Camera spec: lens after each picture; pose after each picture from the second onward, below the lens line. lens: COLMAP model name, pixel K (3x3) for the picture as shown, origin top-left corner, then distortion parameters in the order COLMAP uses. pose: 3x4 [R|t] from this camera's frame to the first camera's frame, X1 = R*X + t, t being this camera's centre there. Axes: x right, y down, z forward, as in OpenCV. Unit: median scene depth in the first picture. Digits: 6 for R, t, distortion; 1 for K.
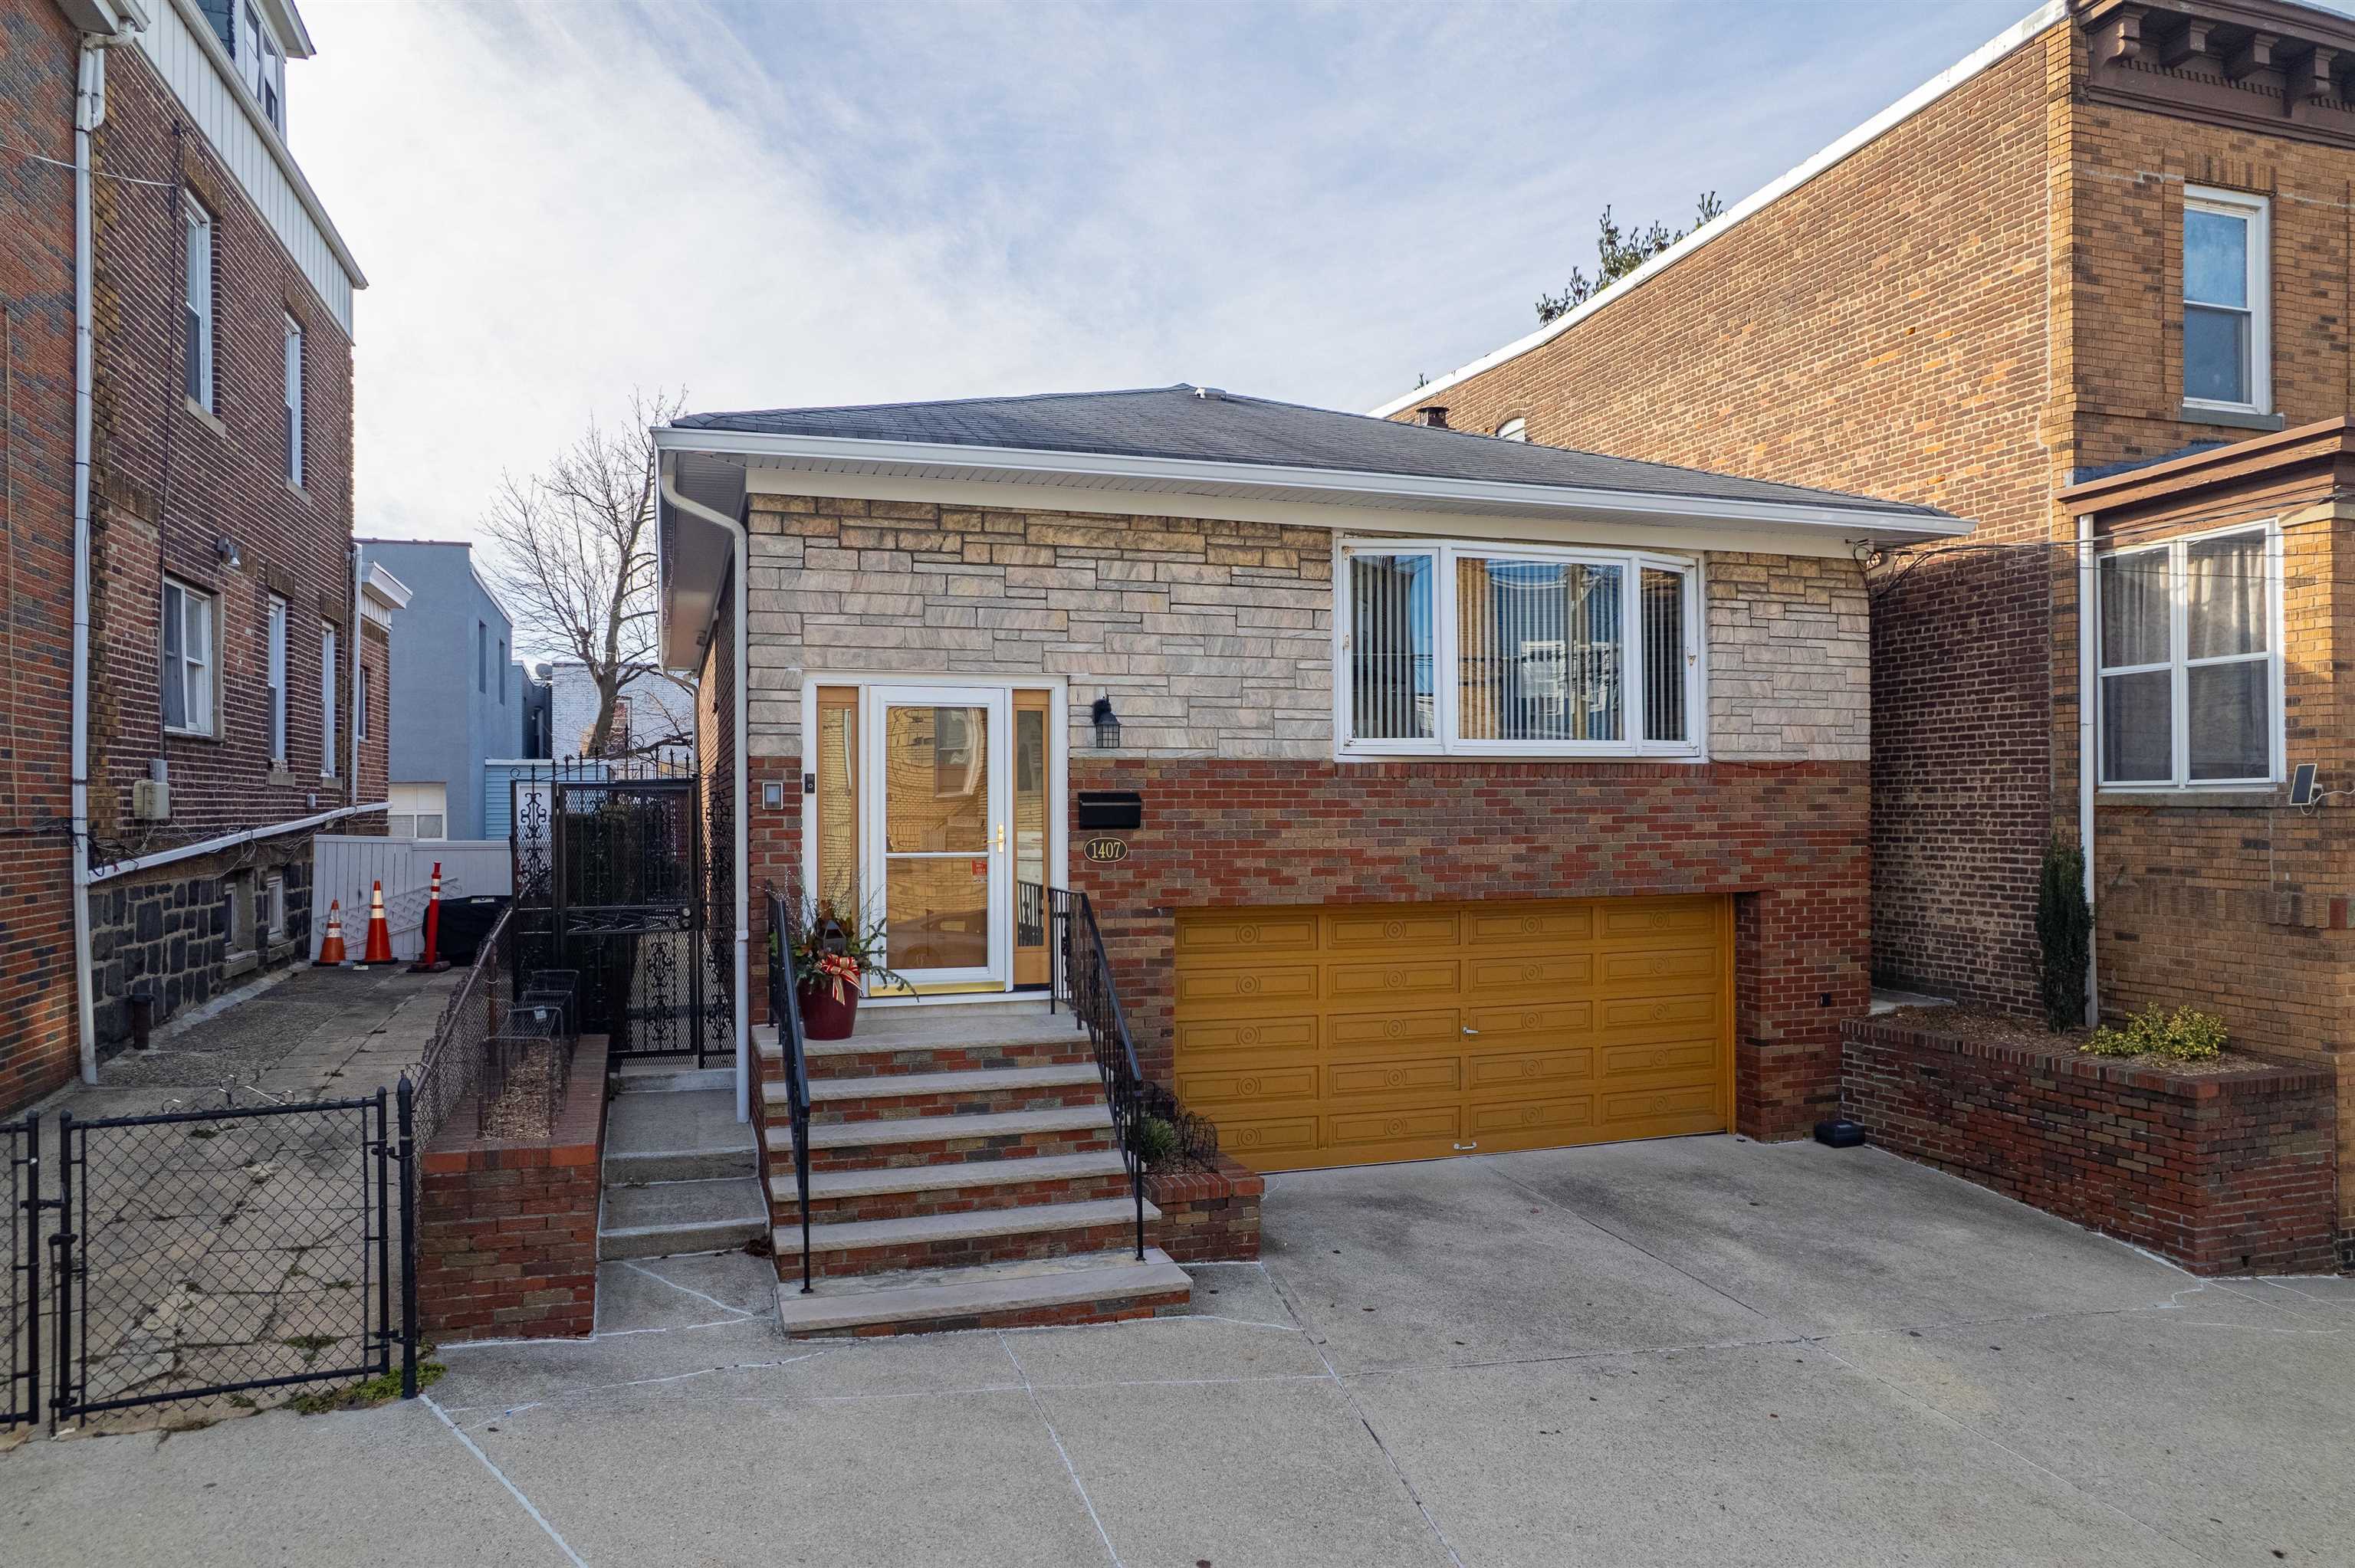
lens RADIAL K [[1513.5, 0, 1171.6], [0, 1513.5, 818.4], [0, 0, 1]] dist [-0.079275, 0.071286]
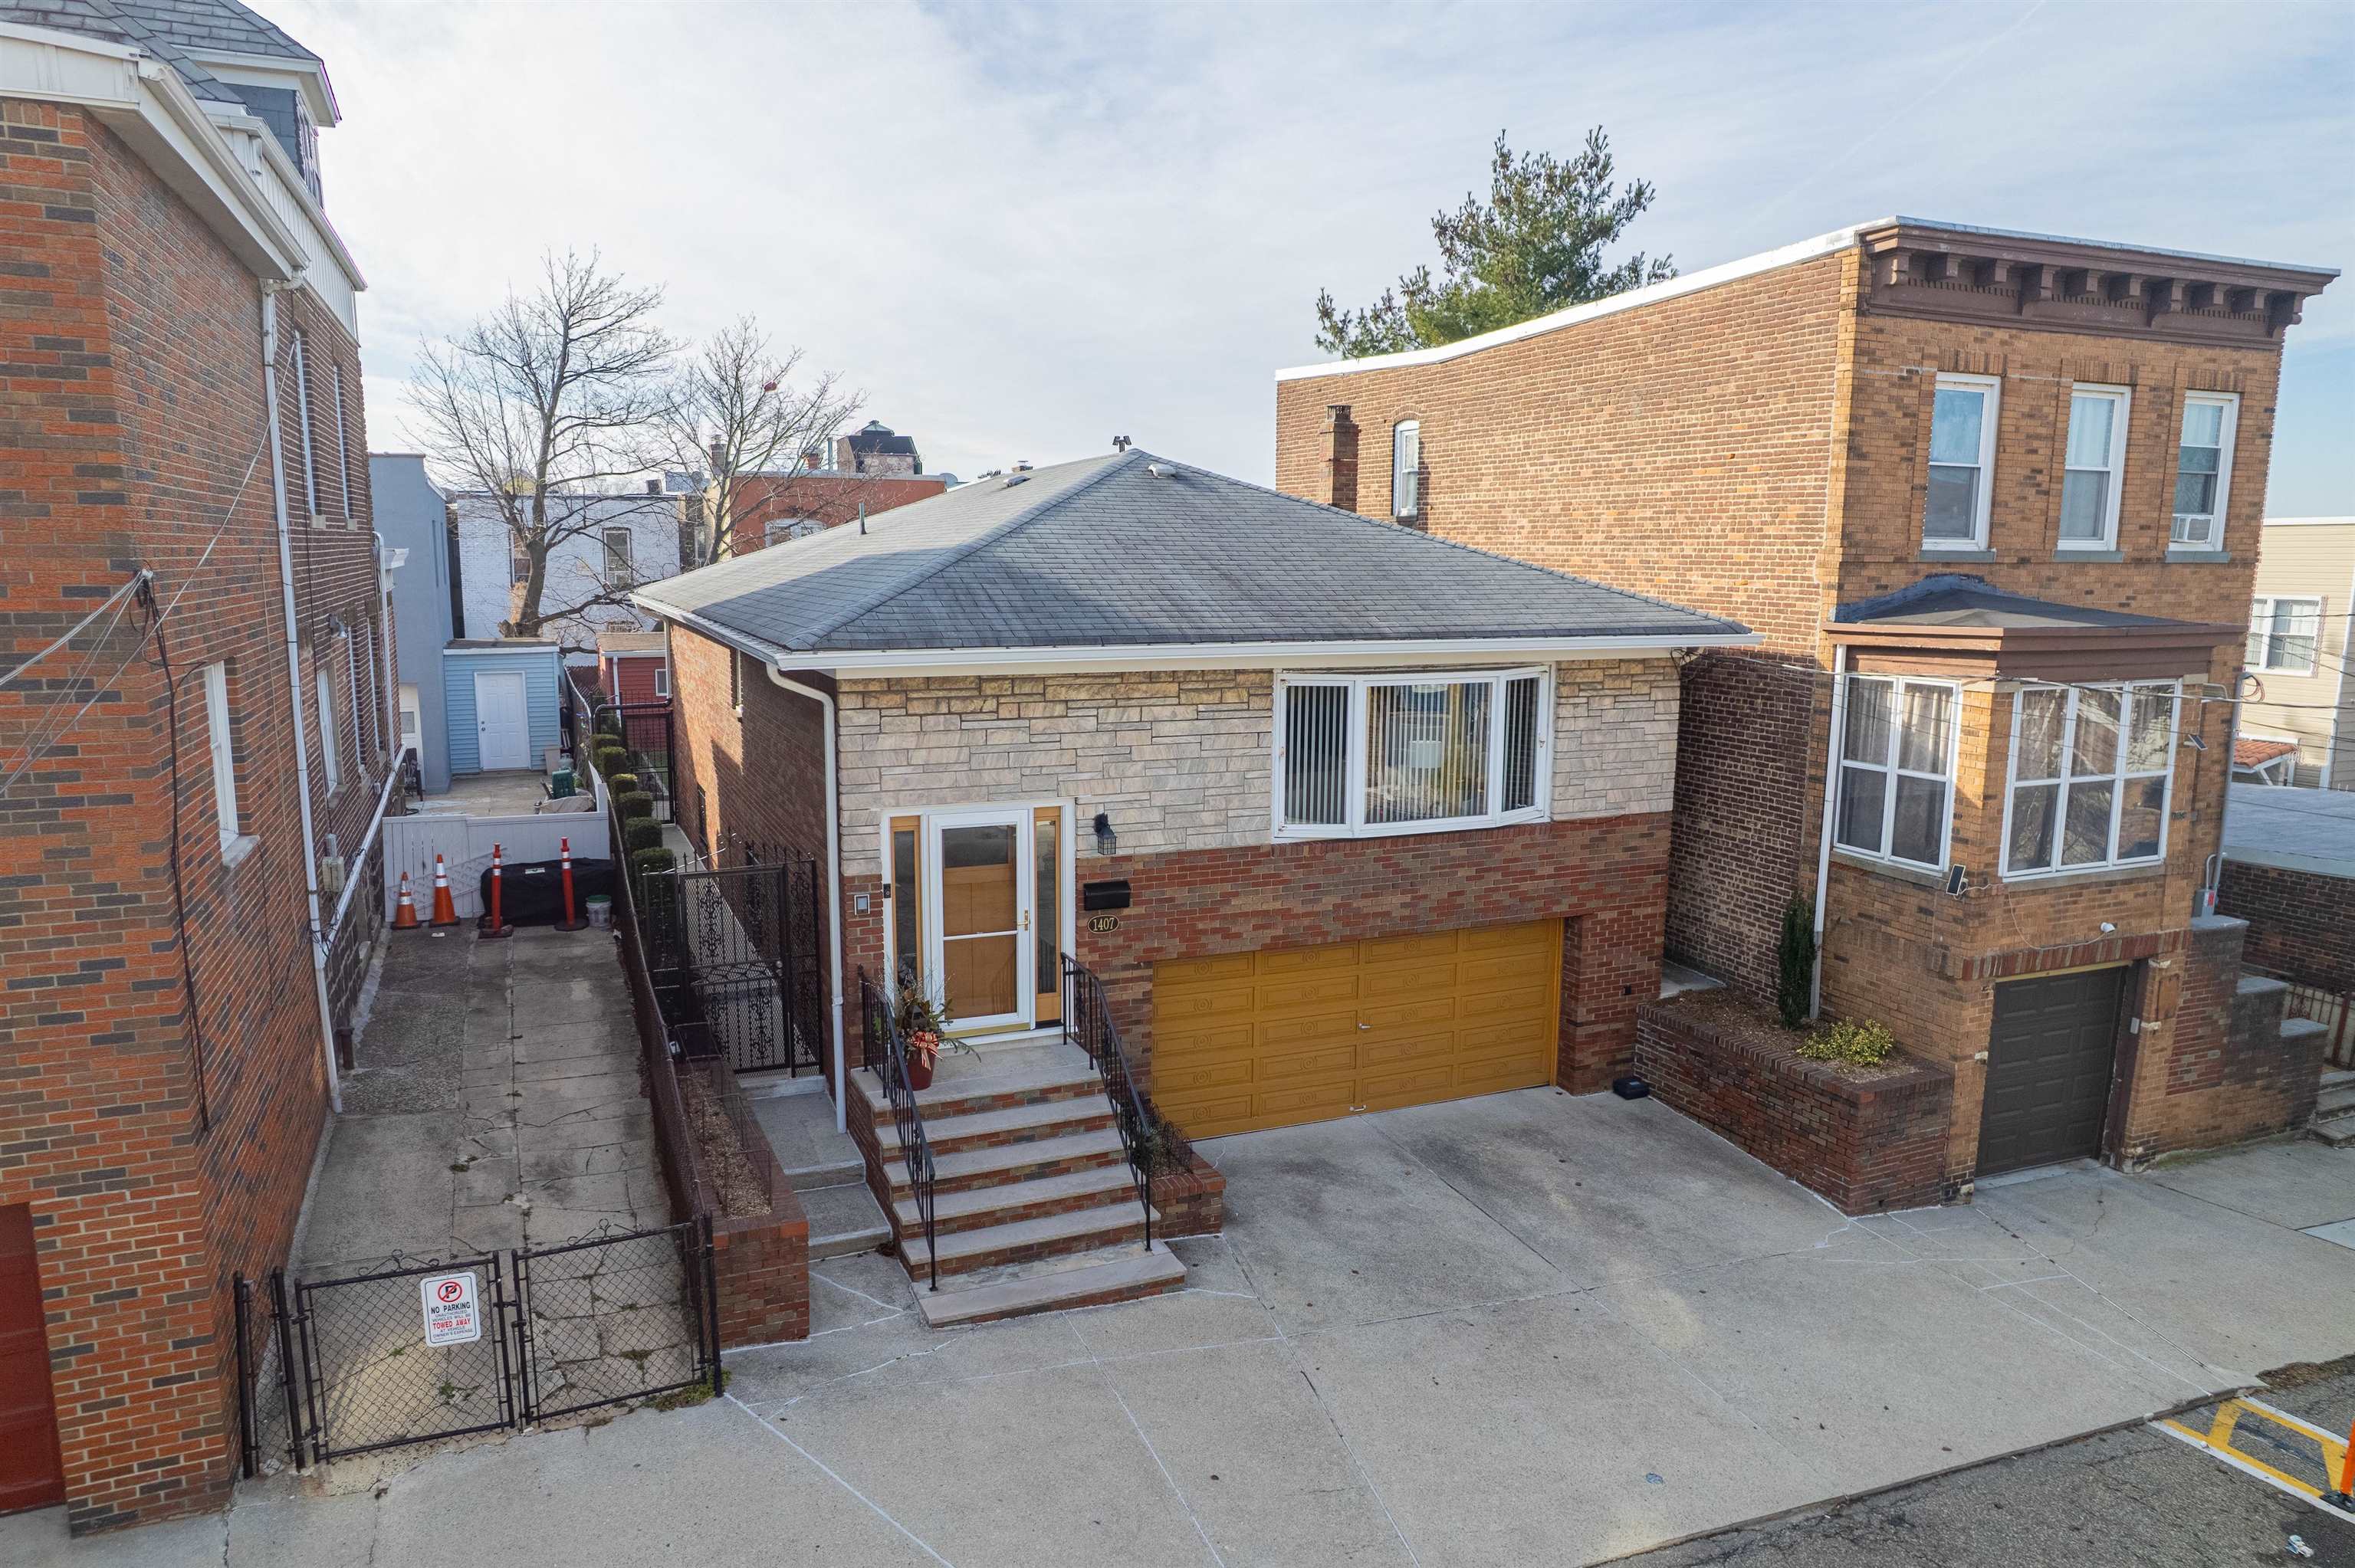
lens RADIAL K [[1513.5, 0, 1168.8], [0, 1513.5, 821.5], [0, 0, 1]] dist [-0.079275, 0.071286]
pose [[0.996396, -0.003499, 0.084746, -0.094887], [-0.011076, 0.985226, 0.170901, -0.285825], [-0.084092, -0.171224, 0.981637, -0.293148]]
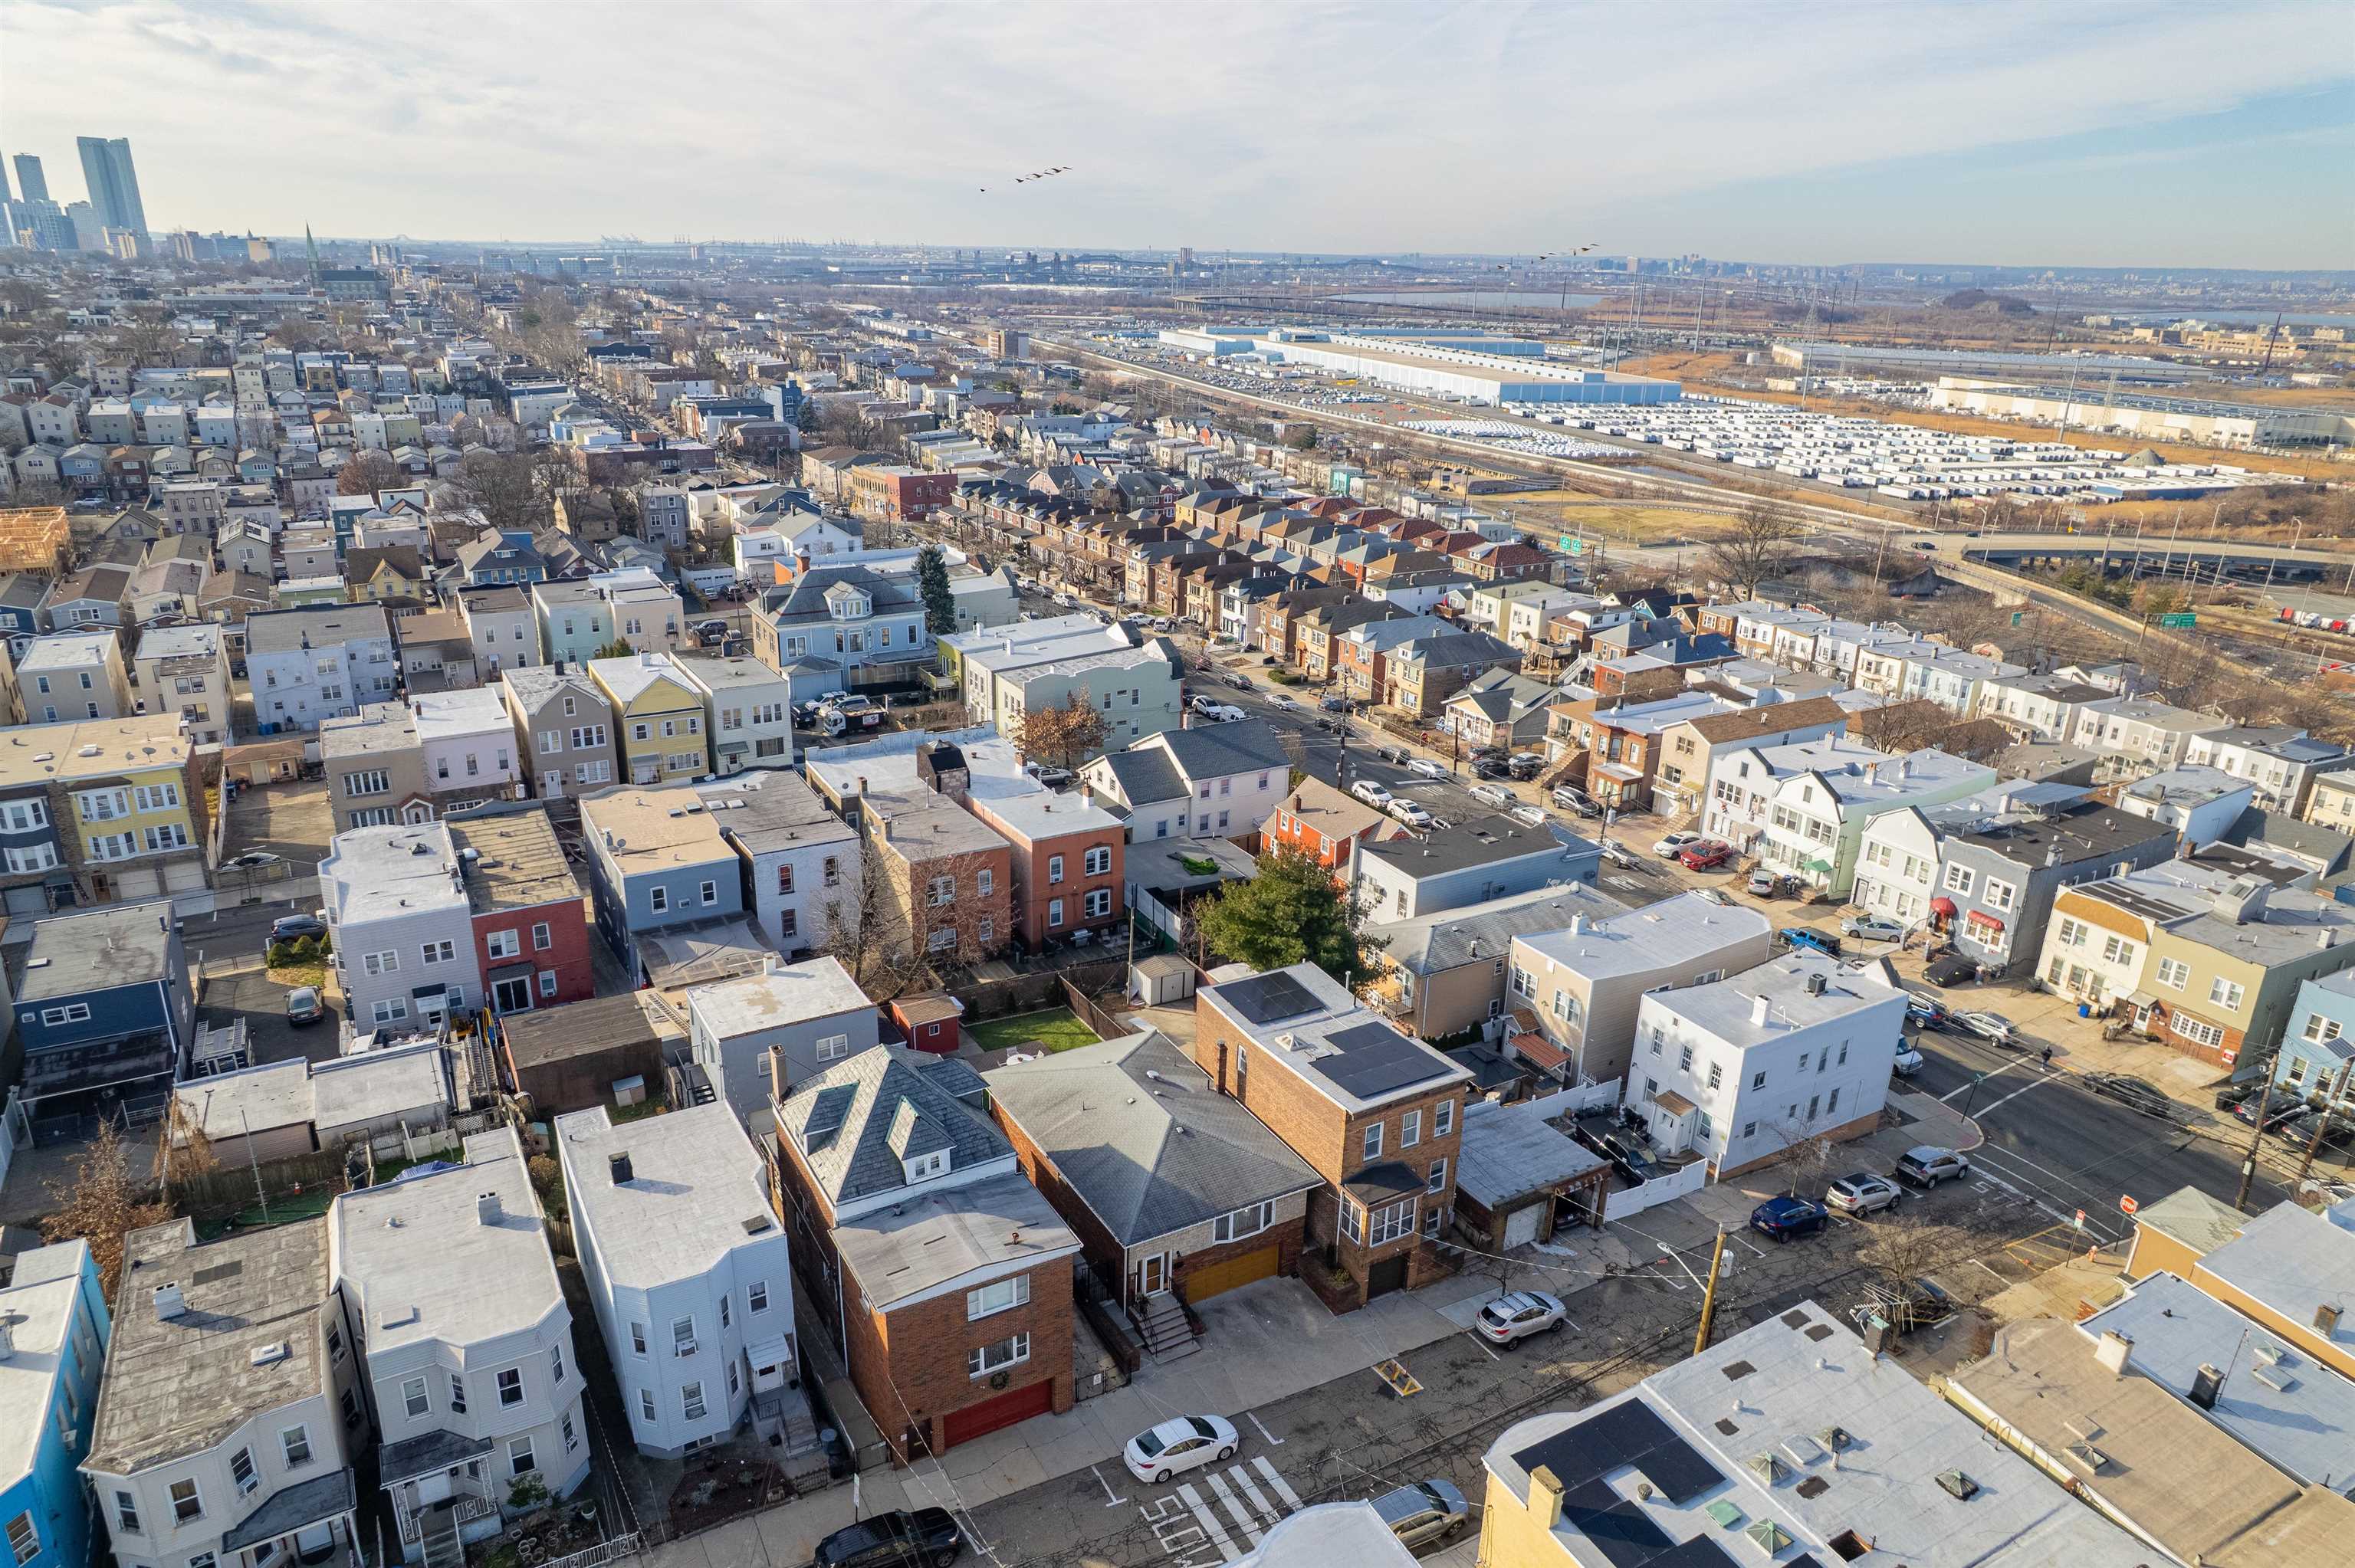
lens RADIAL K [[1513.5, 0, 1169.5], [0, 1513.5, 793.9], [0, 0, 1]] dist [-0.079275, 0.071286]
pose [[0.980285, -0.039729, 0.193555, -1.157362], [-0.028083, 0.941619, 0.335506, -3.774205], [-0.195585, -0.334327, 0.921939, -3.921536]]
